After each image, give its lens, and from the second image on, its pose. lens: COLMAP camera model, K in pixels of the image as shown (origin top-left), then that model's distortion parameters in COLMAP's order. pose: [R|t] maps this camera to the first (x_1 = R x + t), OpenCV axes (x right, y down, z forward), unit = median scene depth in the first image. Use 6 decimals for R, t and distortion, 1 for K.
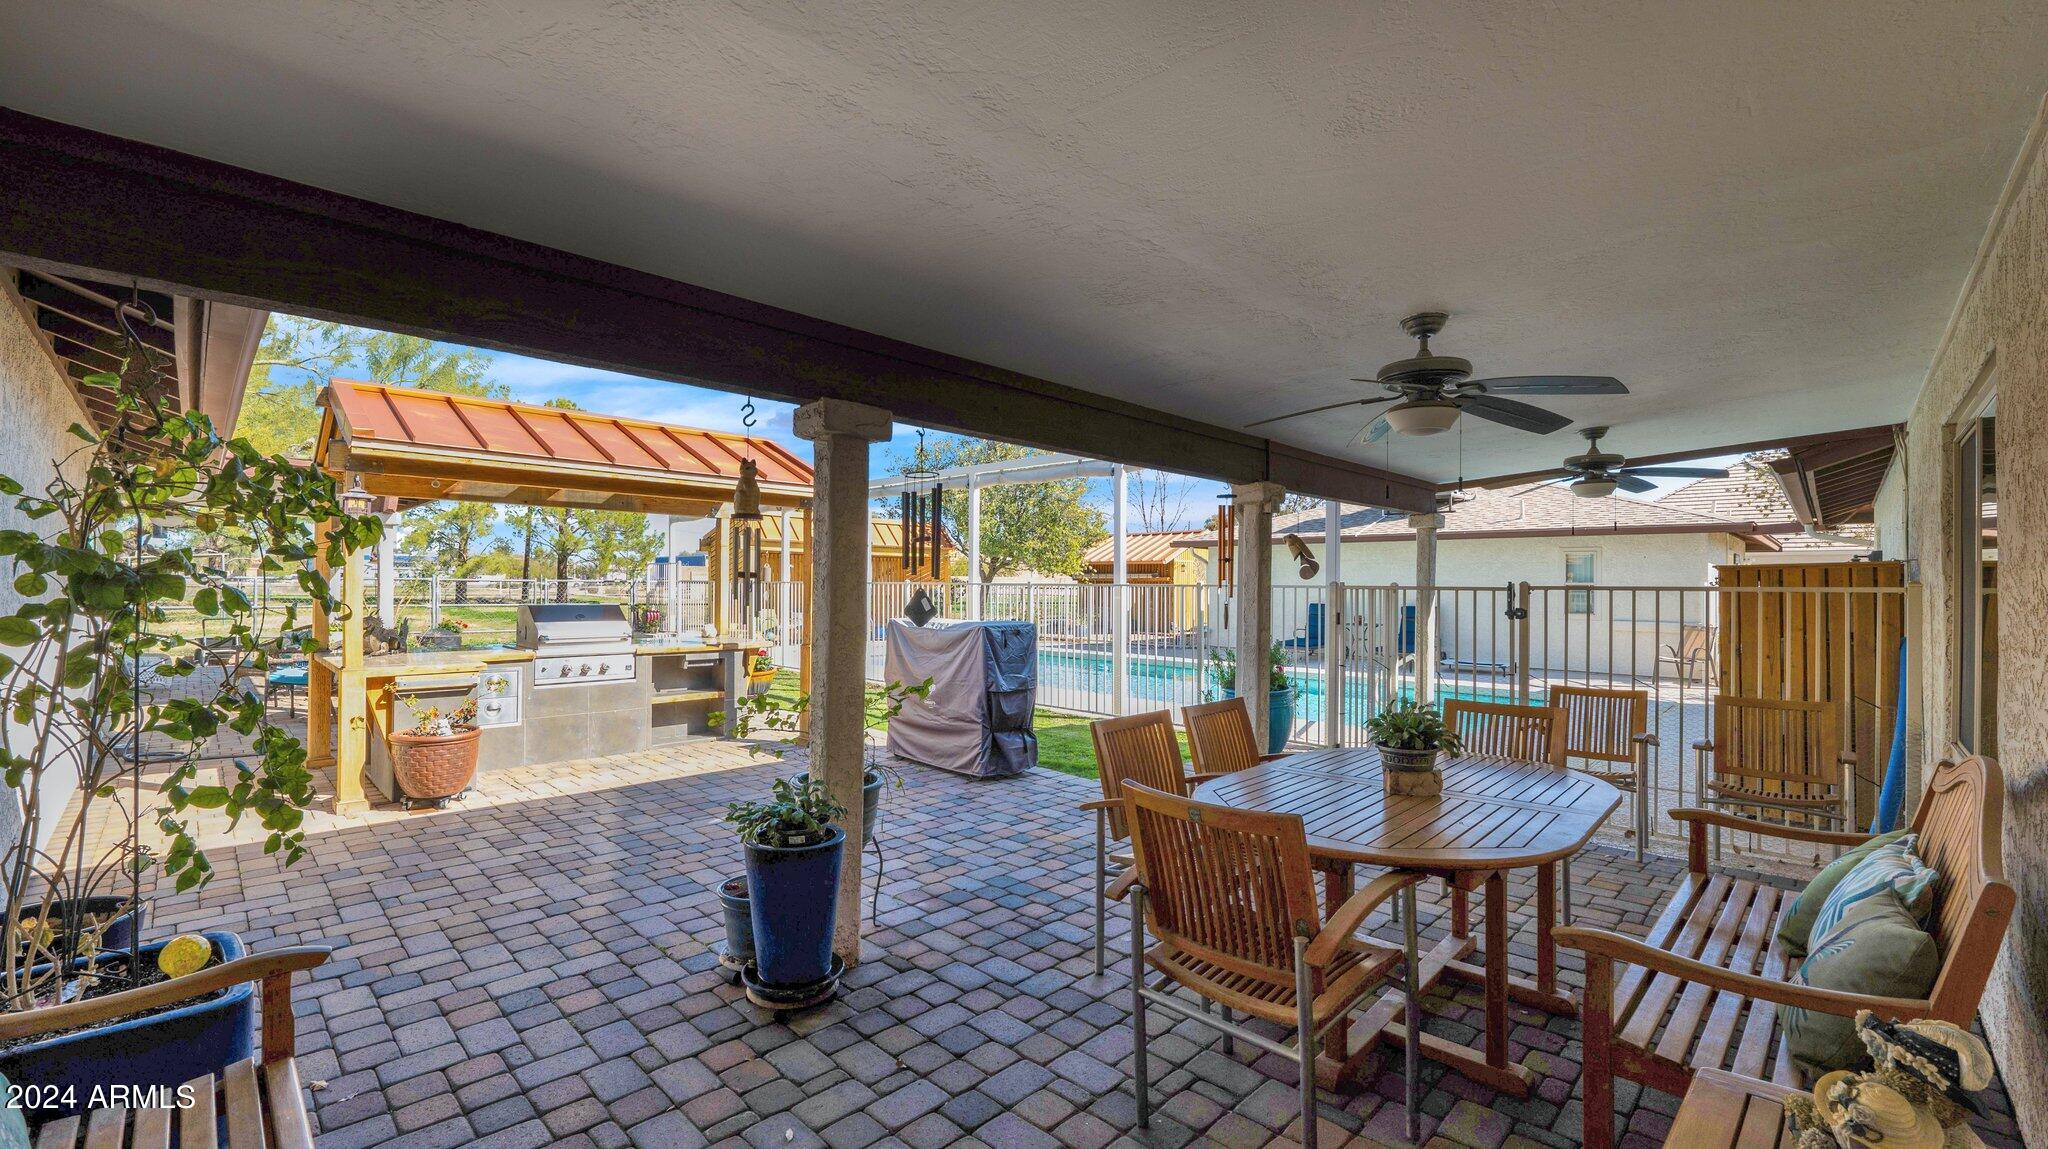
lens RADIAL K [[857.7, 0, 1024.0], [0, 857.7, 574.5], [0, 0, 1]] dist [-0.000454, -0.000073]
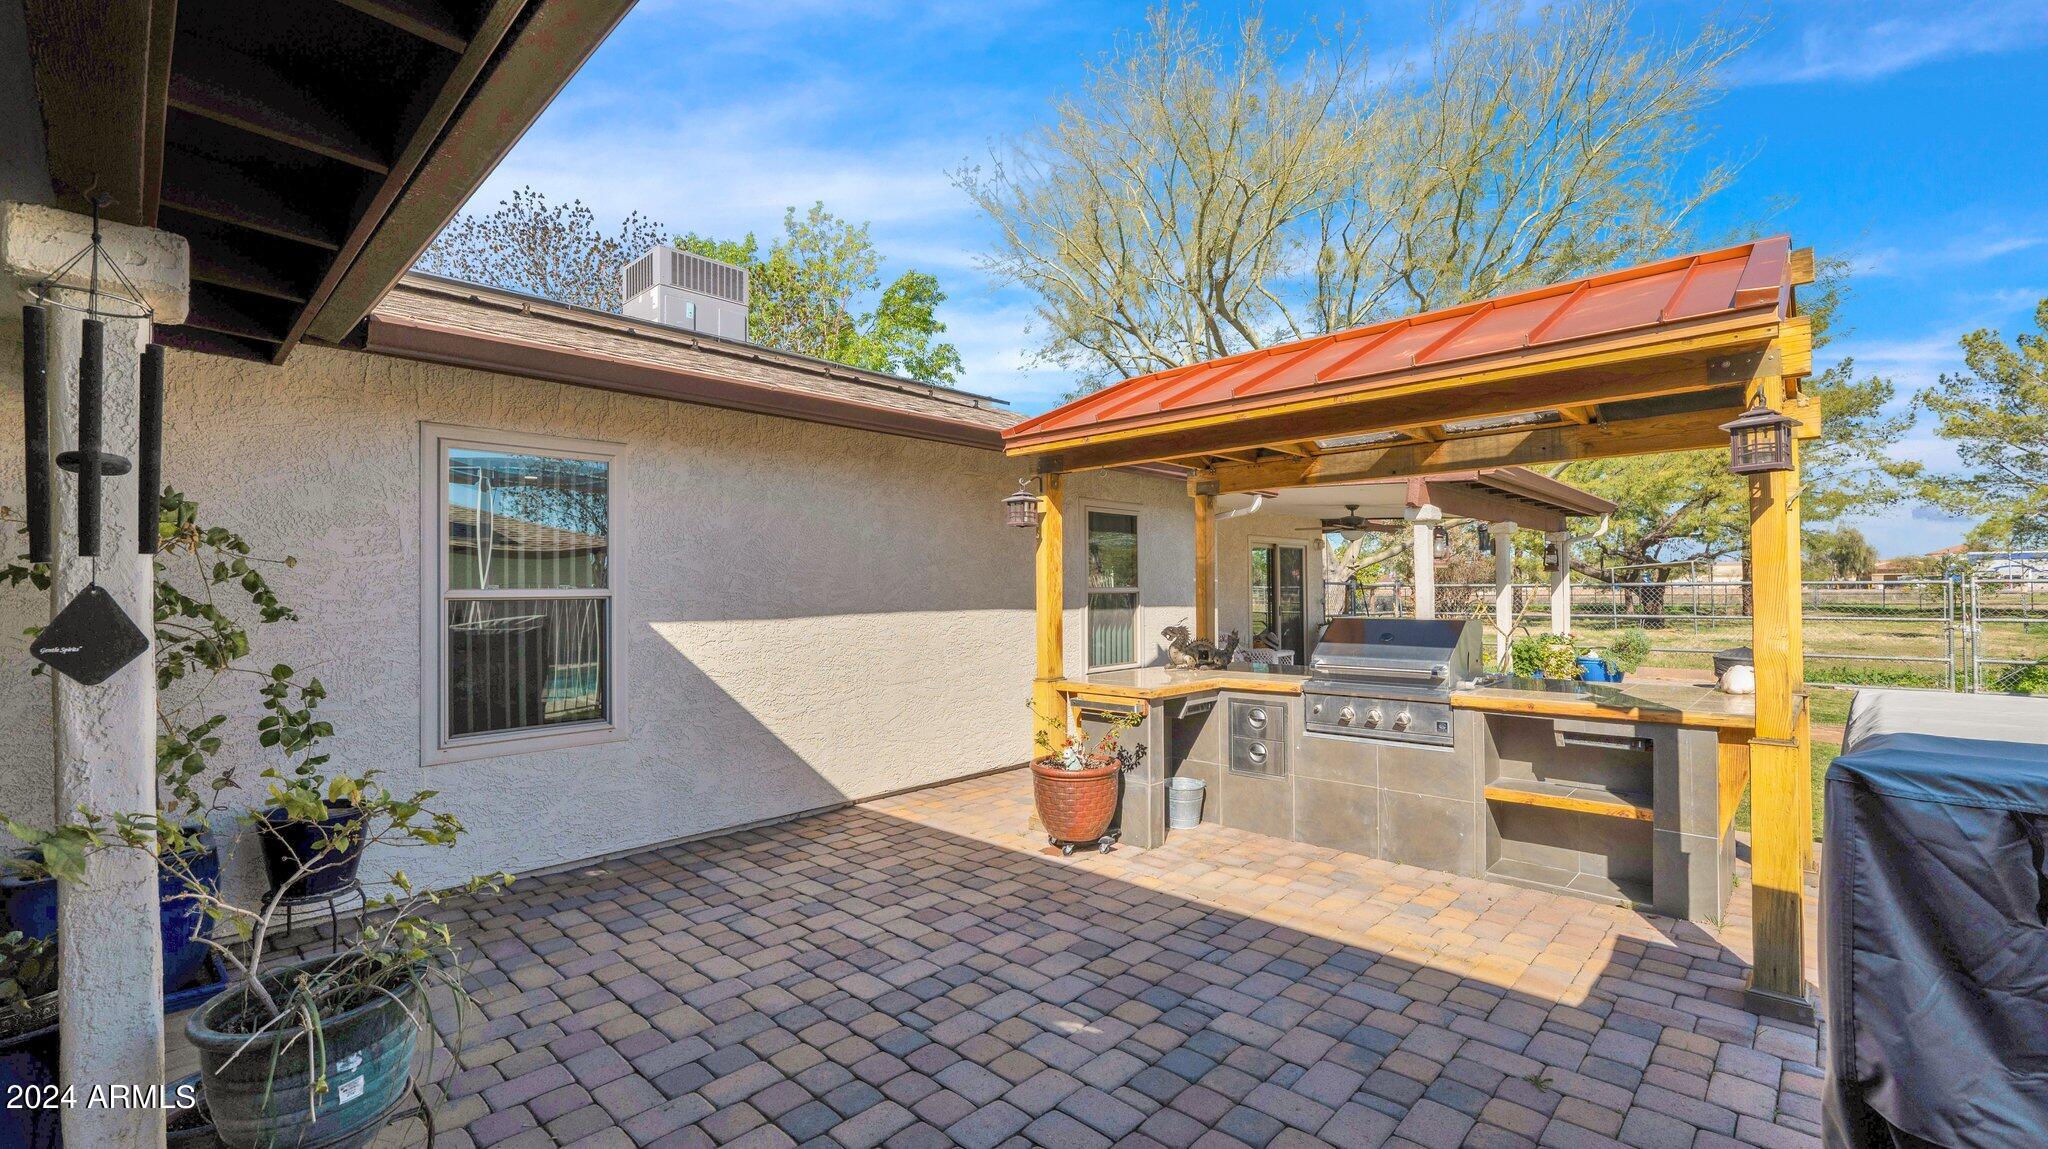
lens RADIAL K [[857.7, 0, 1024.0], [0, 857.7, 574.5], [0, 0, 1]] dist [-0.000454, -0.000073]
pose [[0.006465, -0.030485, -0.999514, 0.180007], [0.020146, 0.999336, -0.030349, 0.021969], [0.999776, -0.019940, 0.007074, 0.969823]]
